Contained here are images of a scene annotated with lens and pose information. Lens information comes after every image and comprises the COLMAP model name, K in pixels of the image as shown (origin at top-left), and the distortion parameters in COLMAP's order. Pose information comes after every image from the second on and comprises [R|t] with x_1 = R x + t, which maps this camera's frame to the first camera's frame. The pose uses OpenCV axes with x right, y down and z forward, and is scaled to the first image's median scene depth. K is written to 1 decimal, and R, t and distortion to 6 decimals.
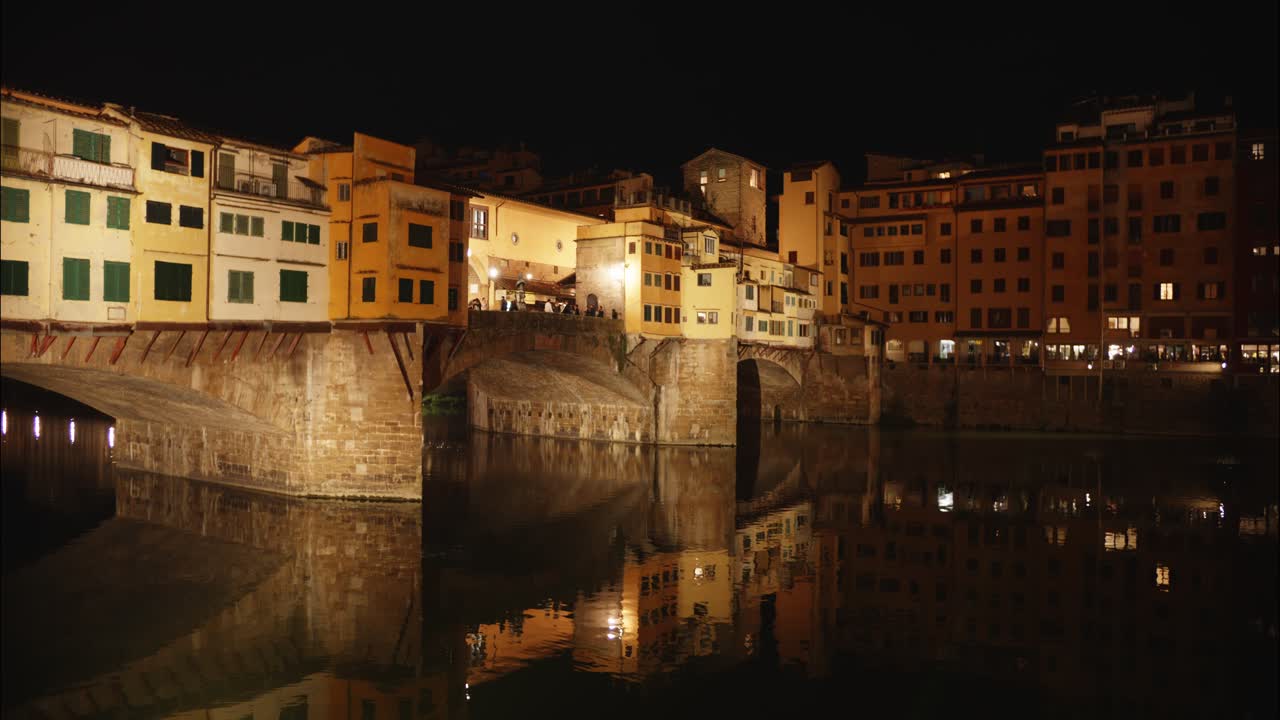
lens RADIAL K [[1270.4, 0, 631.1], [0, 1270.4, 358.3], [0, 0, 1]] dist [0.000090, 0.000000]
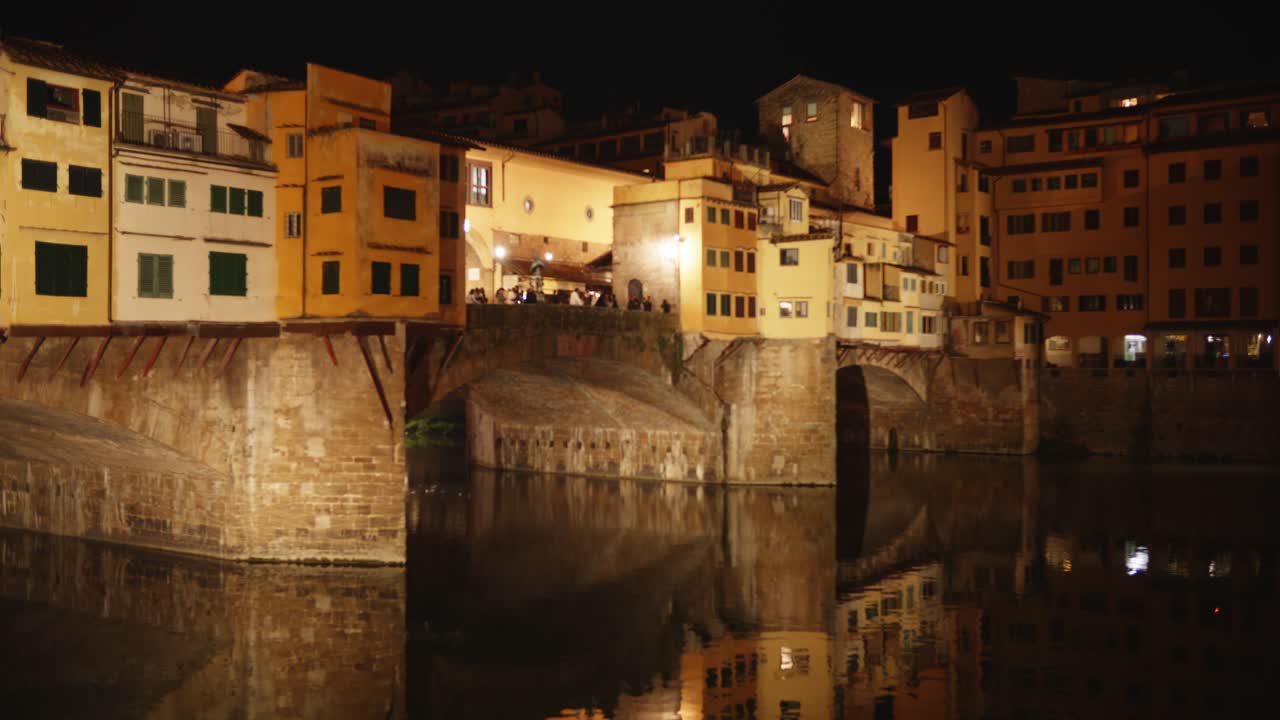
lens RADIAL K [[1270.4, 0, 614.9], [0, 1270.4, 382.4], [0, 0, 1]] dist [0.000090, 0.000000]
pose [[0.998020, -0.011800, -0.061778, 0.002331], [0.012596, 0.999842, 0.012515, -0.000563], [0.061620, -0.013268, 0.998011, 0.274410]]
